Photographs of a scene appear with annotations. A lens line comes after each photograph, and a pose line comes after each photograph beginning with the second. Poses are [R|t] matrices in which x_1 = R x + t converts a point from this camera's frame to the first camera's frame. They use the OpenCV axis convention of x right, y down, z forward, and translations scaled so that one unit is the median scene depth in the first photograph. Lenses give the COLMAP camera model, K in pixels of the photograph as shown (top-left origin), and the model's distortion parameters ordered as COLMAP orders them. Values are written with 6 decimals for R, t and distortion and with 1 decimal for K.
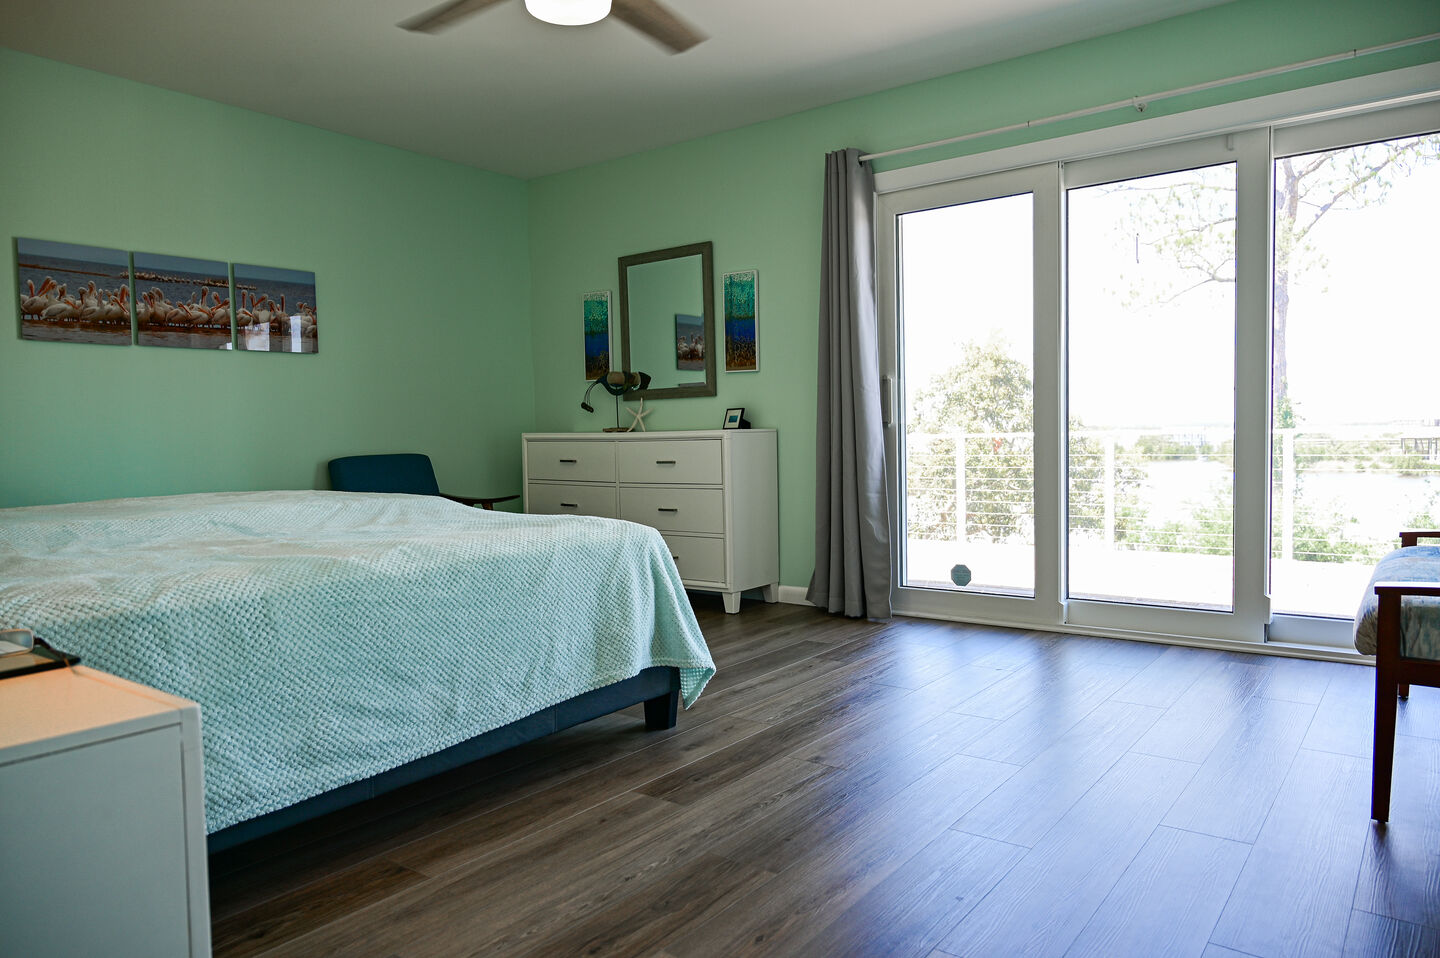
lens RADIAL K [[965.7, 0, 717.8], [0, 965.7, 477.5], [0, 0, 1]] dist [0.001511, 0.000556]
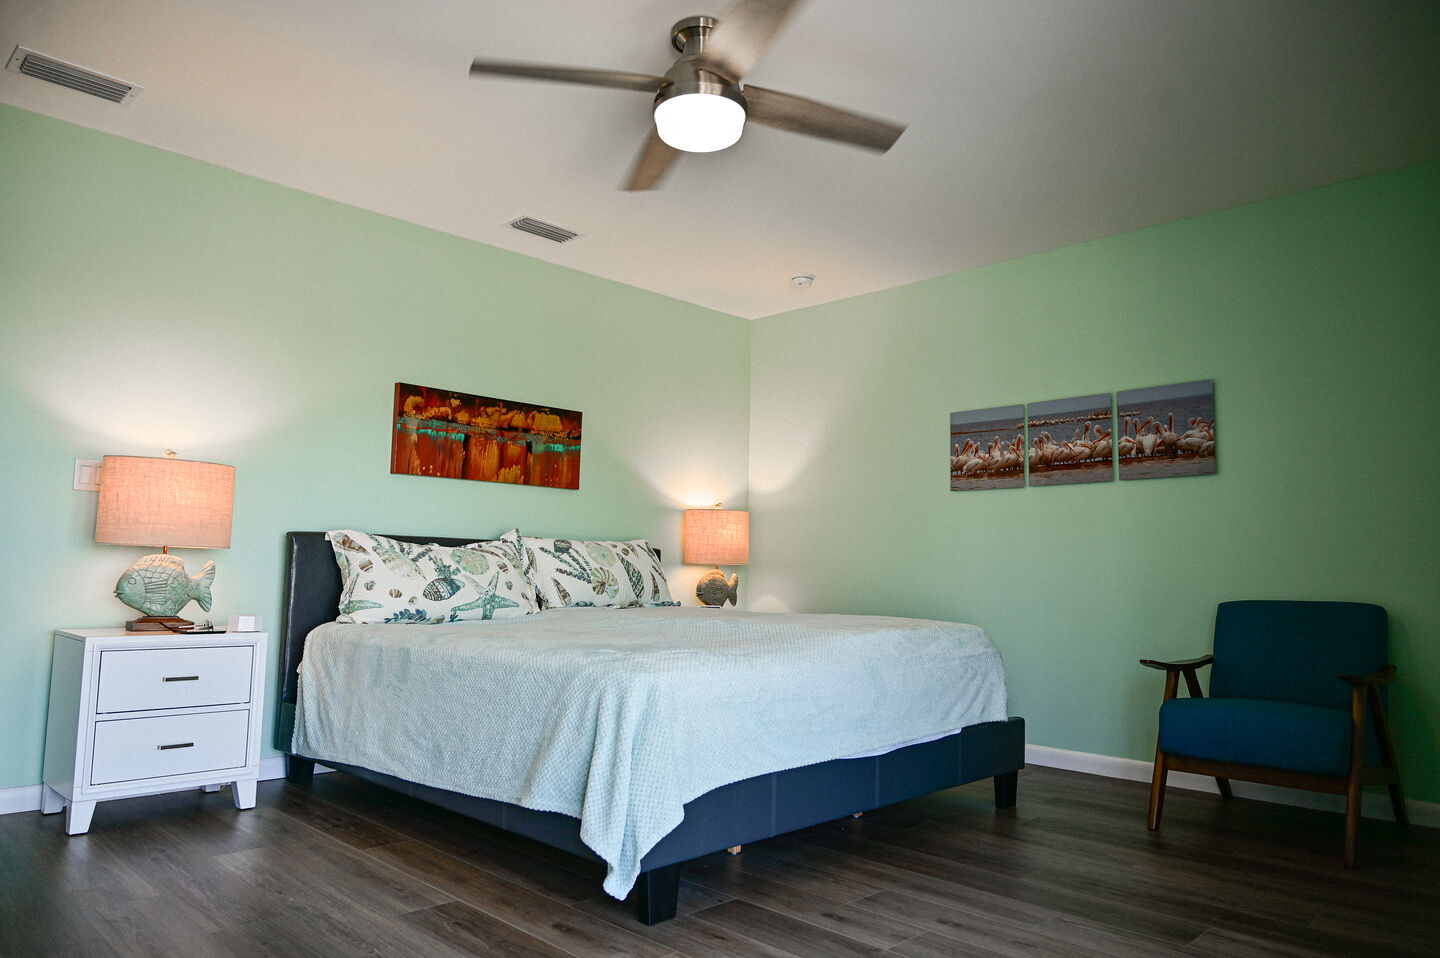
lens RADIAL K [[965.7, 0, 717.3], [0, 965.7, 480.9], [0, 0, 1]] dist [0.001511, 0.000556]
pose [[-0.133919, -0.077772, -0.987936, 0.562482], [-0.060776, 0.995684, -0.070144, -0.045187], [0.989127, 0.050649, -0.138068, 0.827248]]
